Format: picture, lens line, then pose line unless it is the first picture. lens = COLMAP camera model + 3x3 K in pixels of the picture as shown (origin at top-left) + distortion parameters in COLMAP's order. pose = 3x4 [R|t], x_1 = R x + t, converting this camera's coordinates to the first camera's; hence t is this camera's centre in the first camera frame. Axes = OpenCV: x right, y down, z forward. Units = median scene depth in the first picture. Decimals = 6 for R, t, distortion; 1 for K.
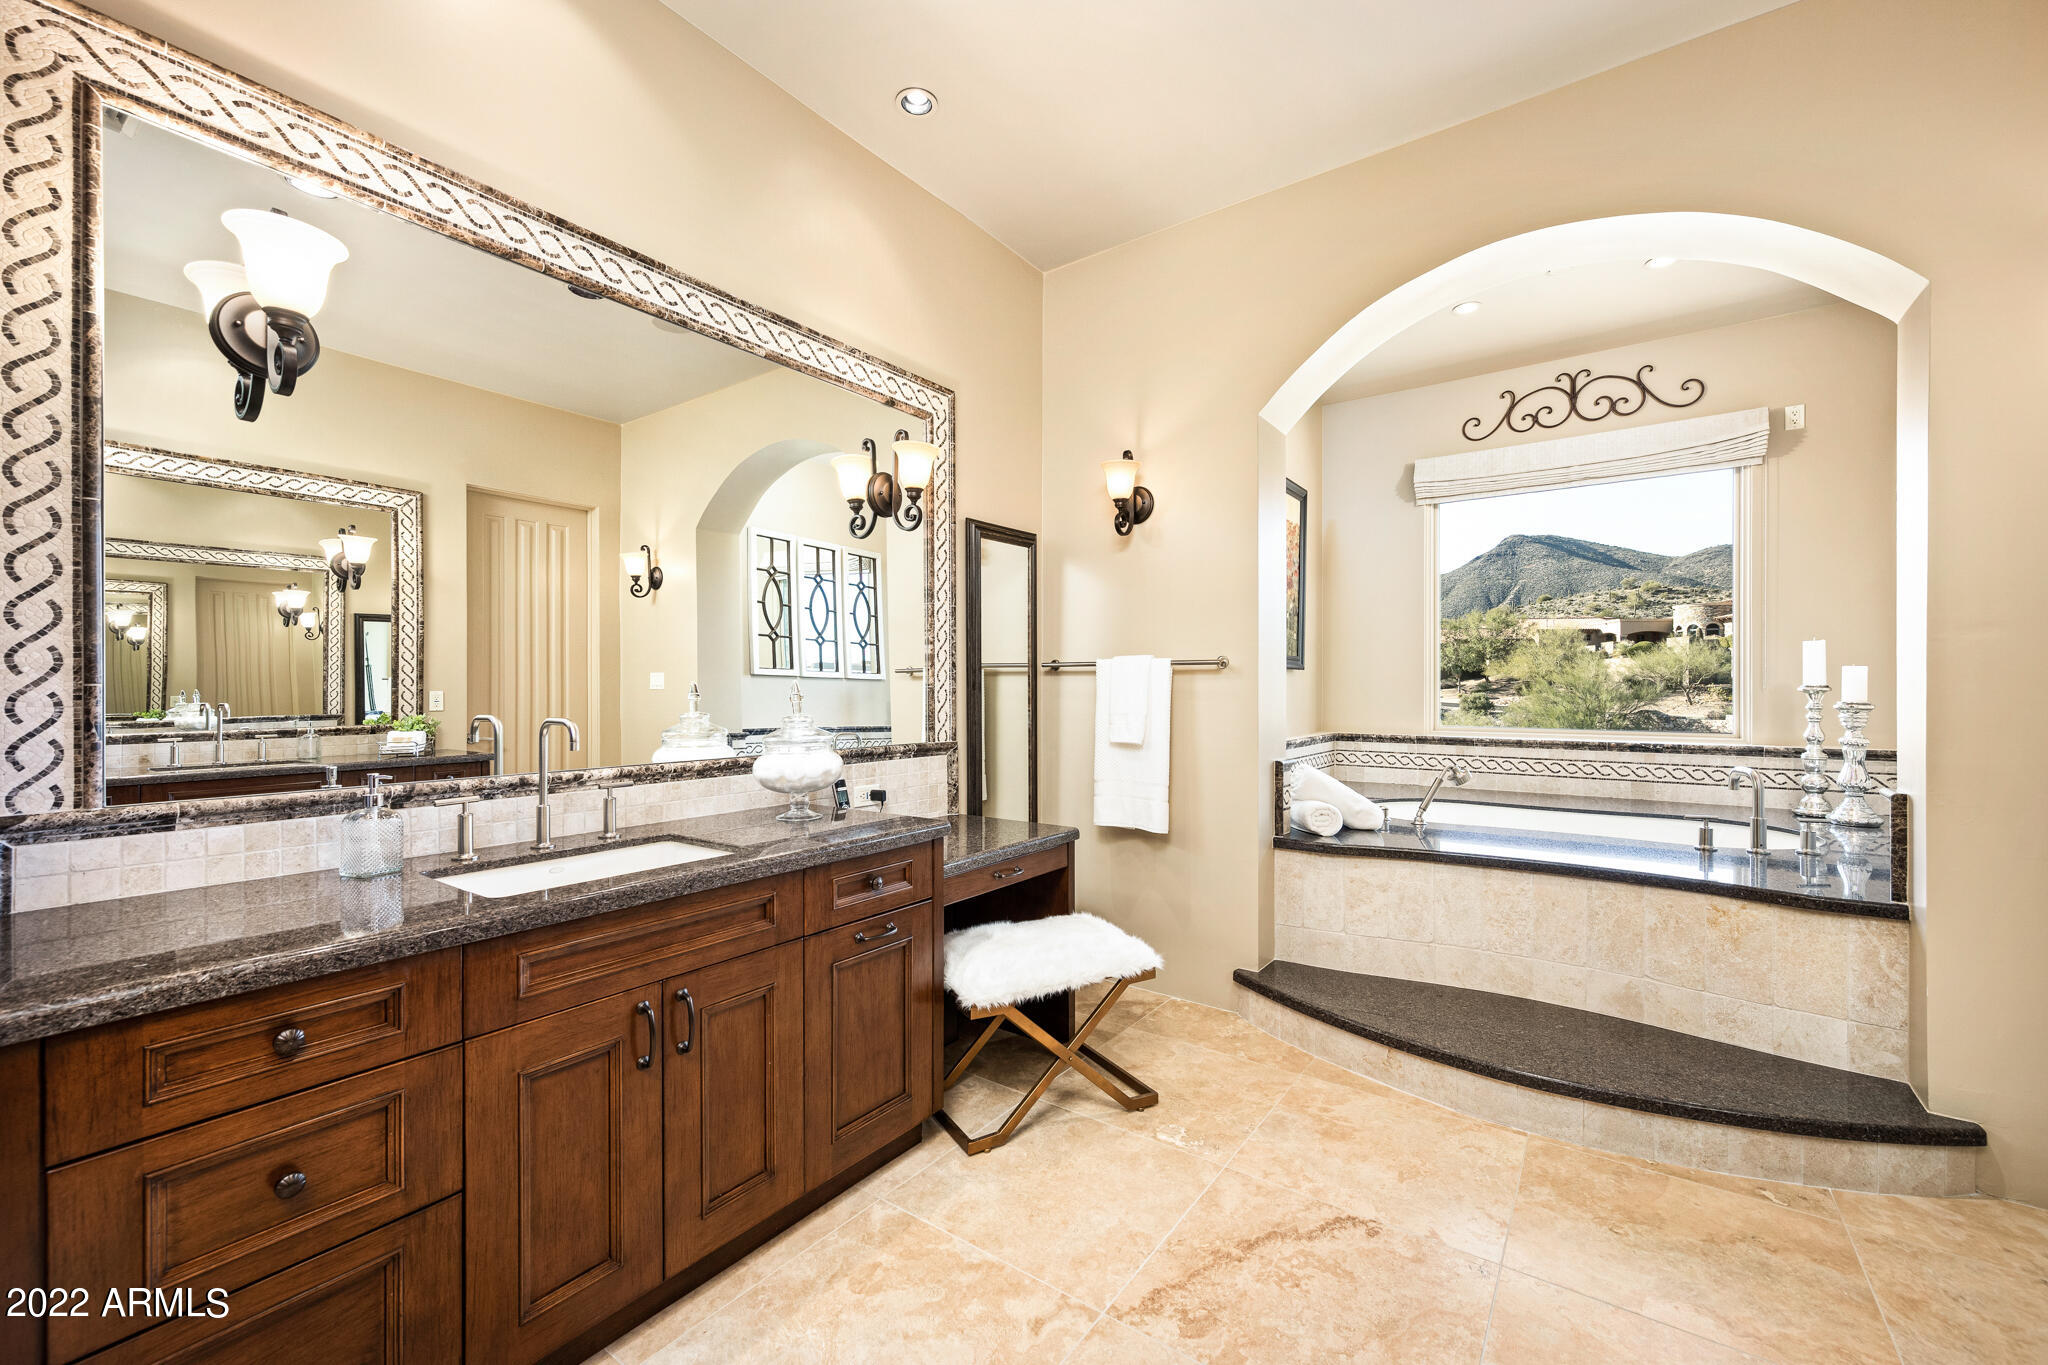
lens RADIAL K [[822.6, 0, 1022.7], [0, 822.6, 687.0], [0, 0, 1]] dist [0.001942, -0.000101]
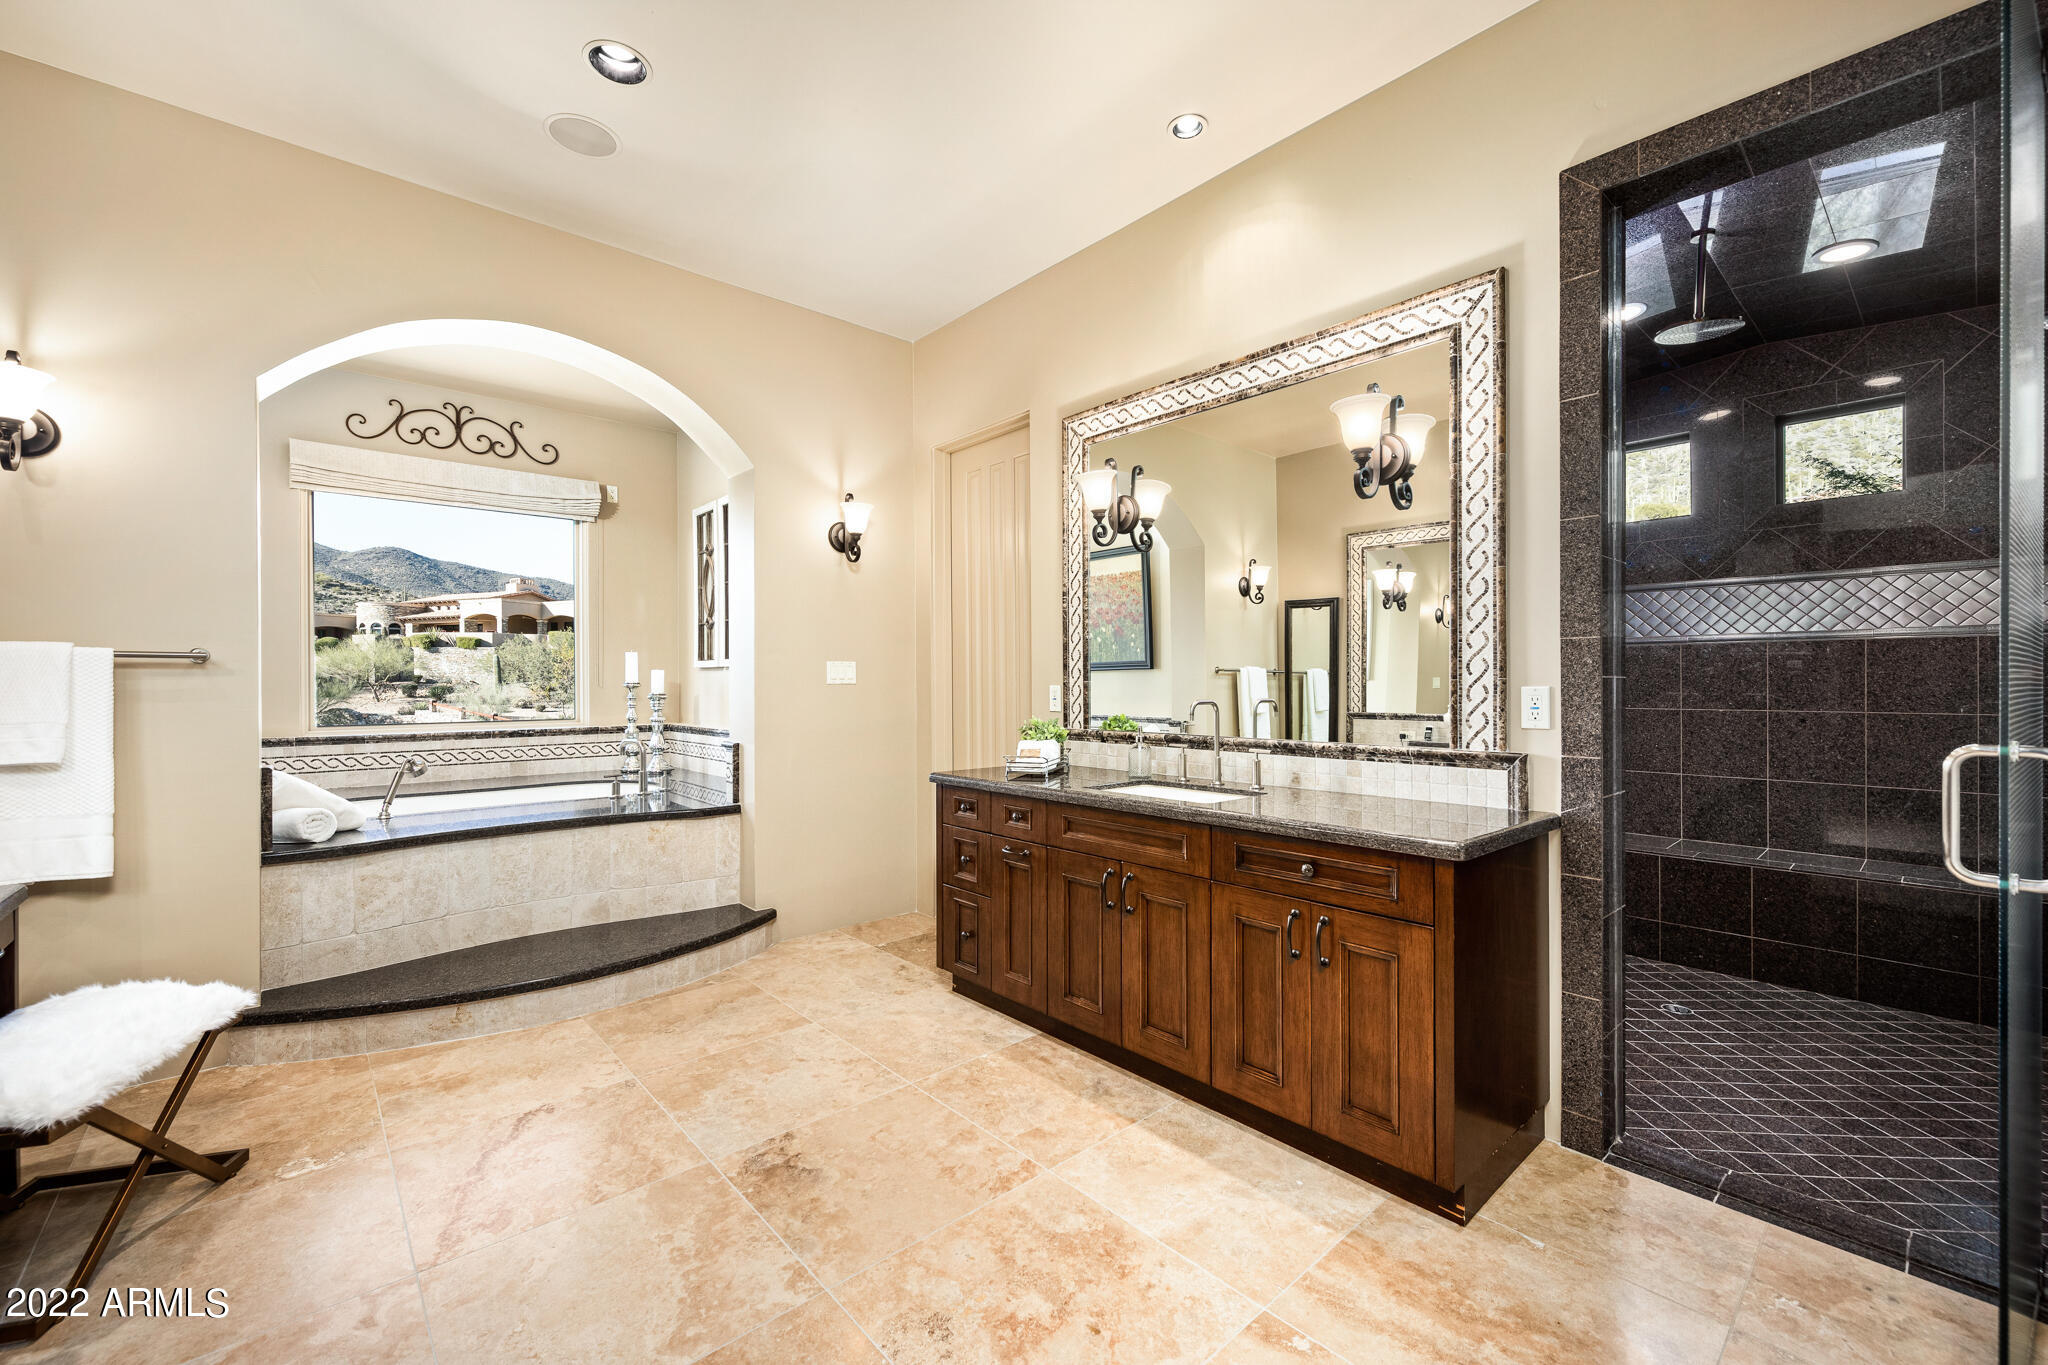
lens RADIAL K [[849.3, 0, 1024.0], [0, 849.3, 682.5], [0, 0, 1]] dist [0.000026, -0.000130]
pose [[0.207875, -0.000797, 0.978155, -0.402032], [0.002924, 0.999996, 0.000194, -0.000475], [-0.978151, 0.002820, 0.207877, 0.001697]]
